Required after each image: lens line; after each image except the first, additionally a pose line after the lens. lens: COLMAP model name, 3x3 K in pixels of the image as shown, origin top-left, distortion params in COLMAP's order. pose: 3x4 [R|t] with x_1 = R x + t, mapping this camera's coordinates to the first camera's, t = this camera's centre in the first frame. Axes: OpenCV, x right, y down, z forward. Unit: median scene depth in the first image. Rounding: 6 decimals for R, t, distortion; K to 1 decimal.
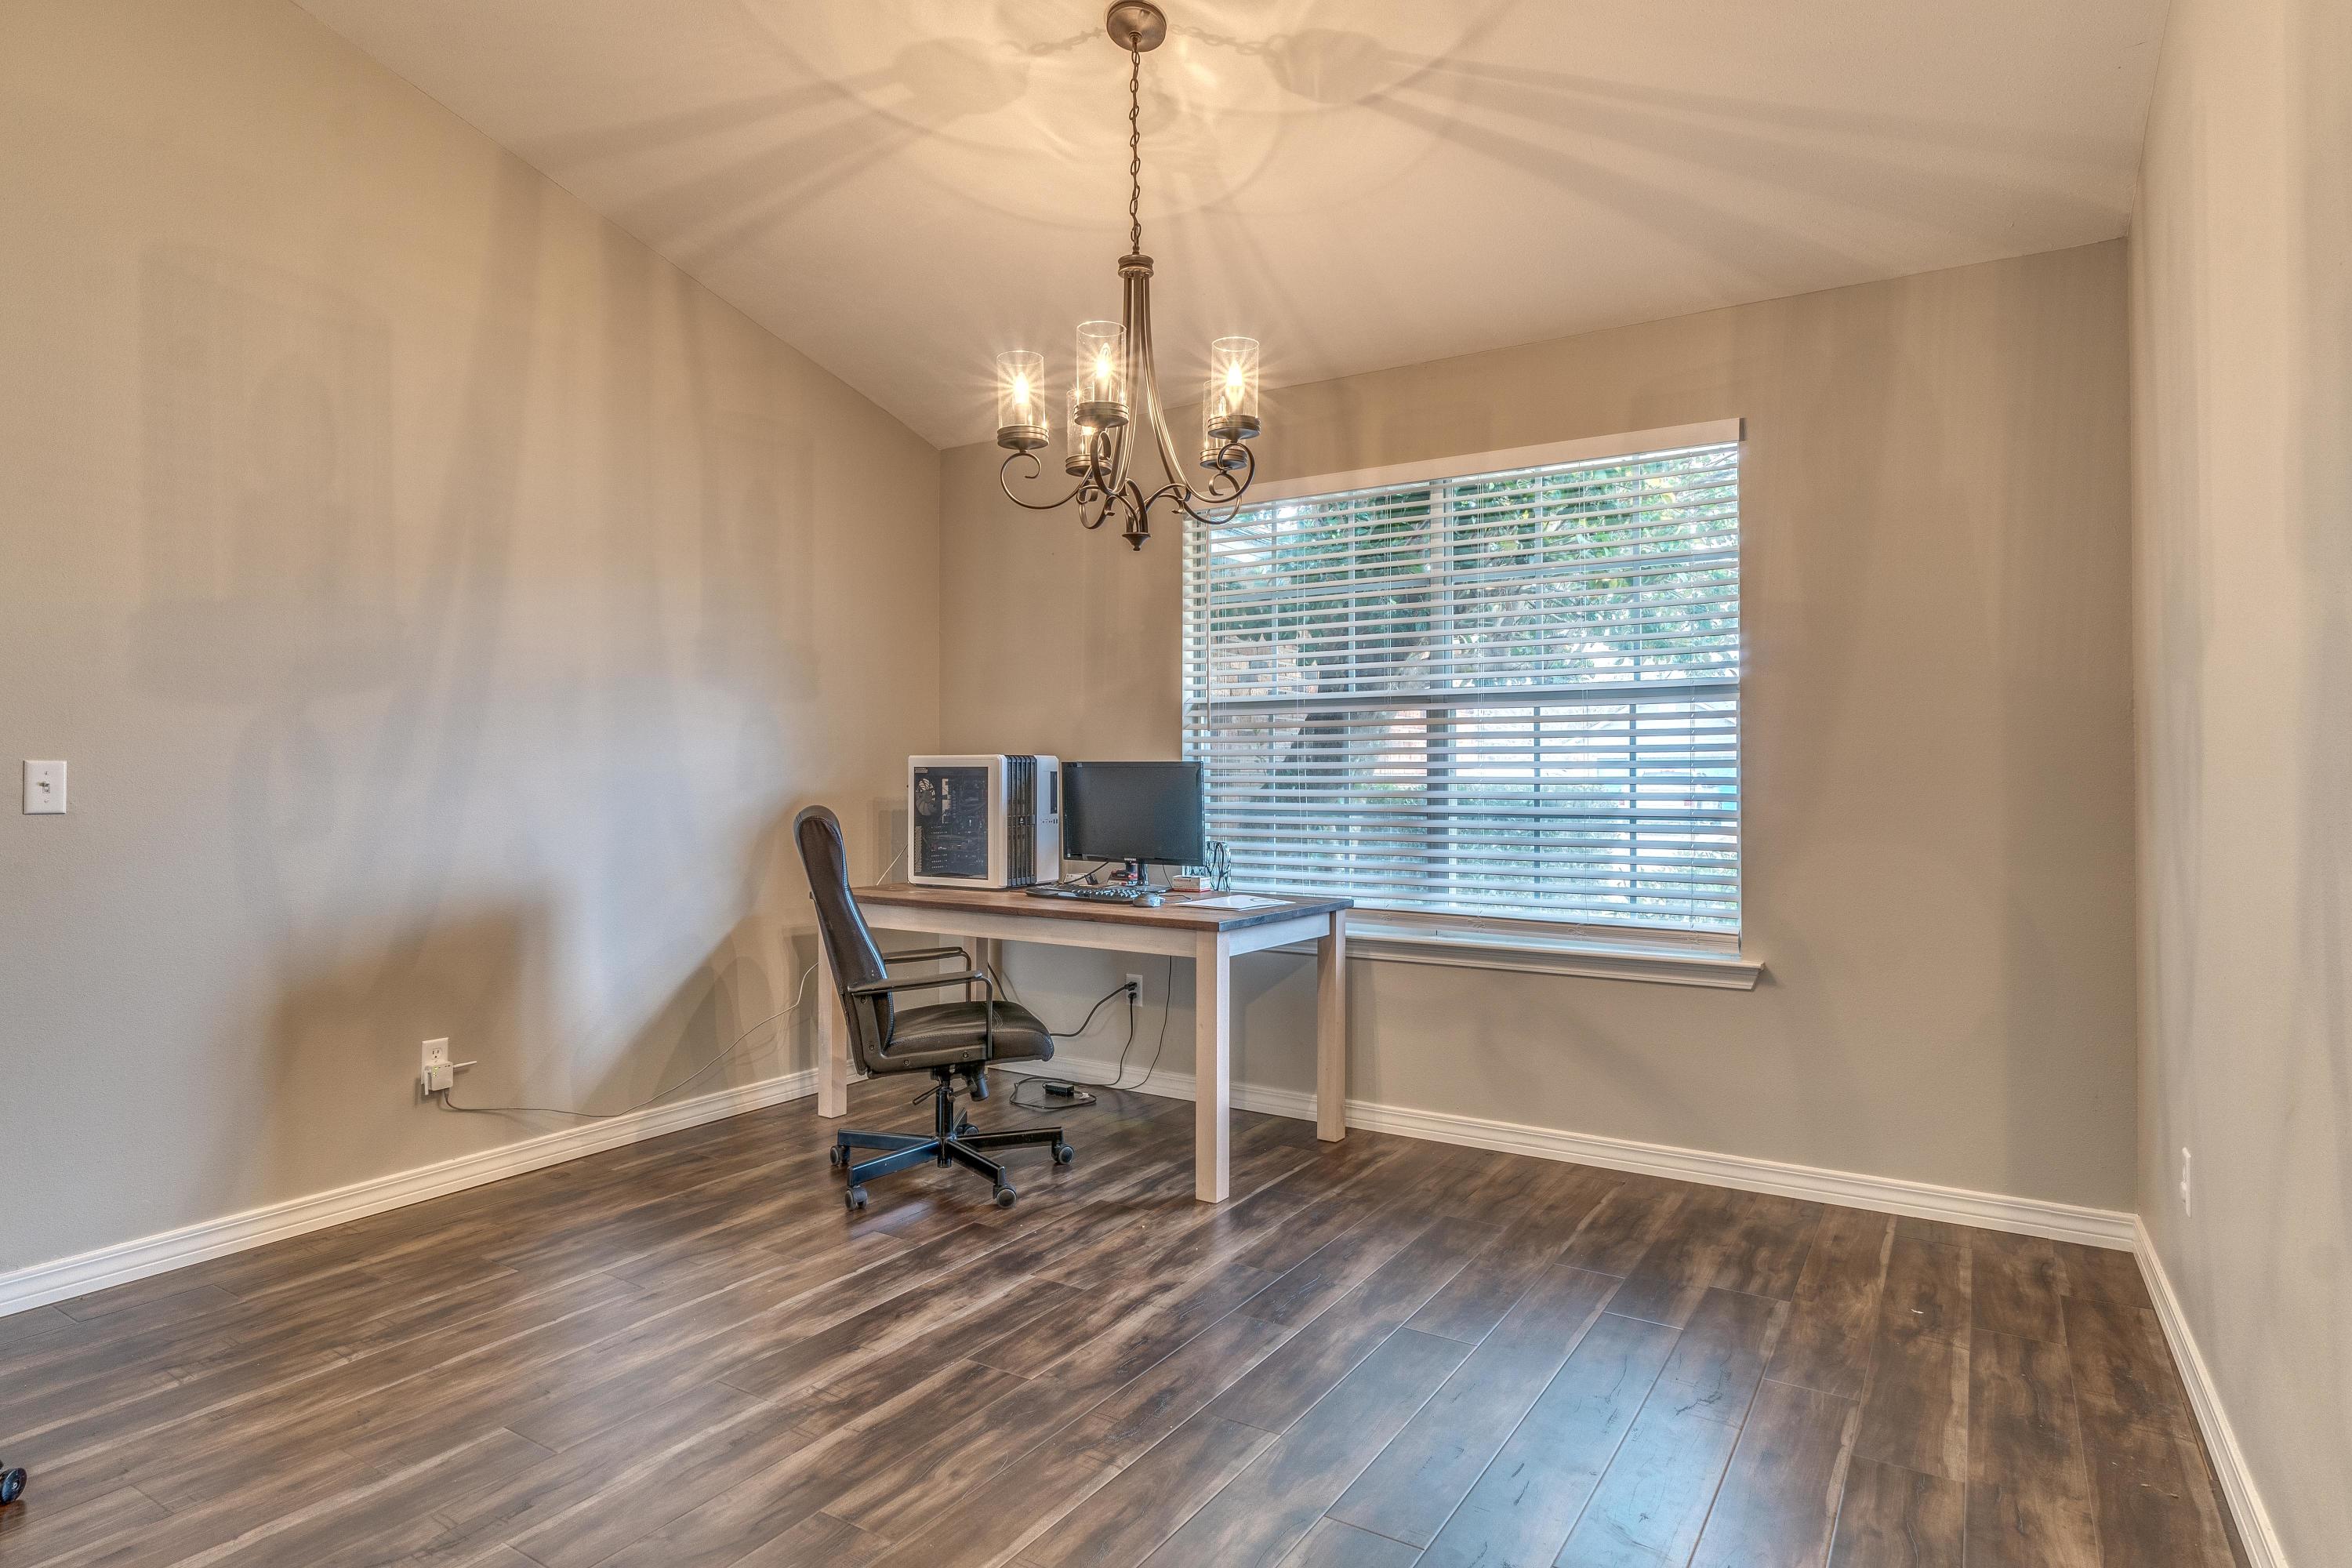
lens RADIAL K [[1265.3, 0, 1177.6], [0, 1265.3, 771.9], [0, 0, 1]] dist [-0.000997, -0.002332]
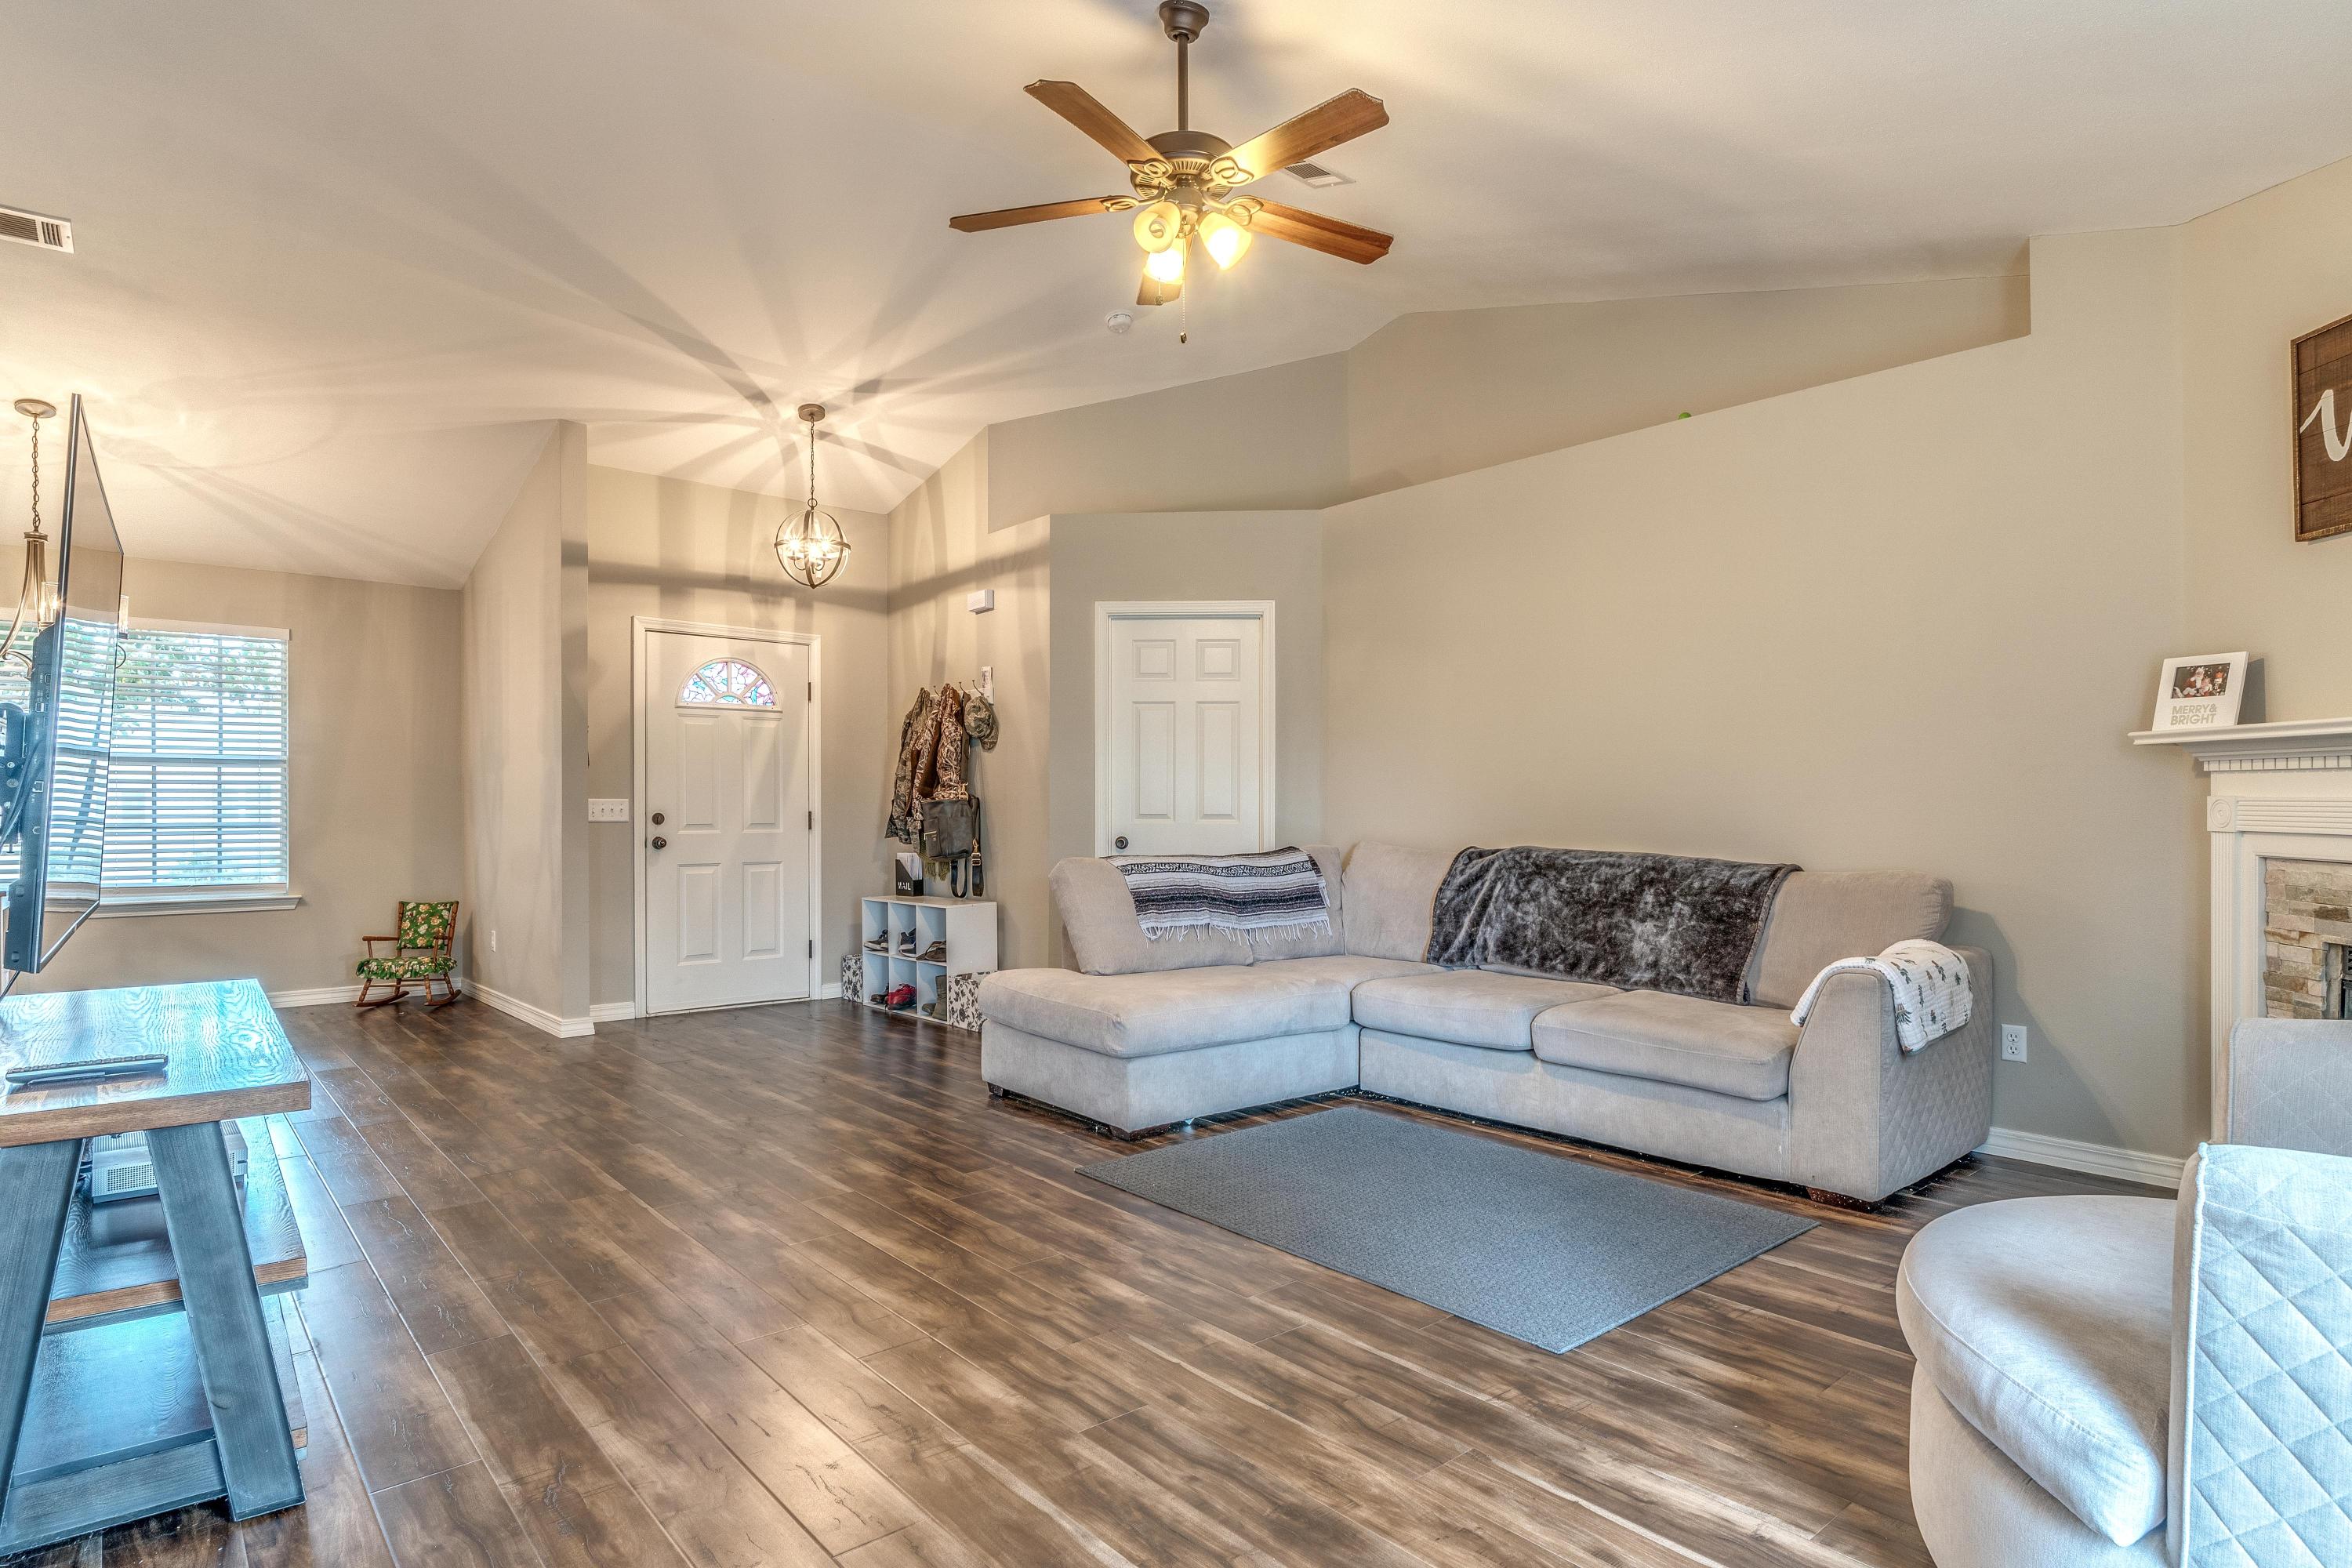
lens RADIAL K [[1265.3, 0, 1190.3], [0, 1265.3, 789.0], [0, 0, 1]] dist [-0.000997, -0.002332]
pose [[0.284792, 0.010156, 0.958536, -1.093324], [-0.009740, 0.999923, -0.007701, -0.021903], [-0.958540, -0.007143, 0.284869, -0.970805]]
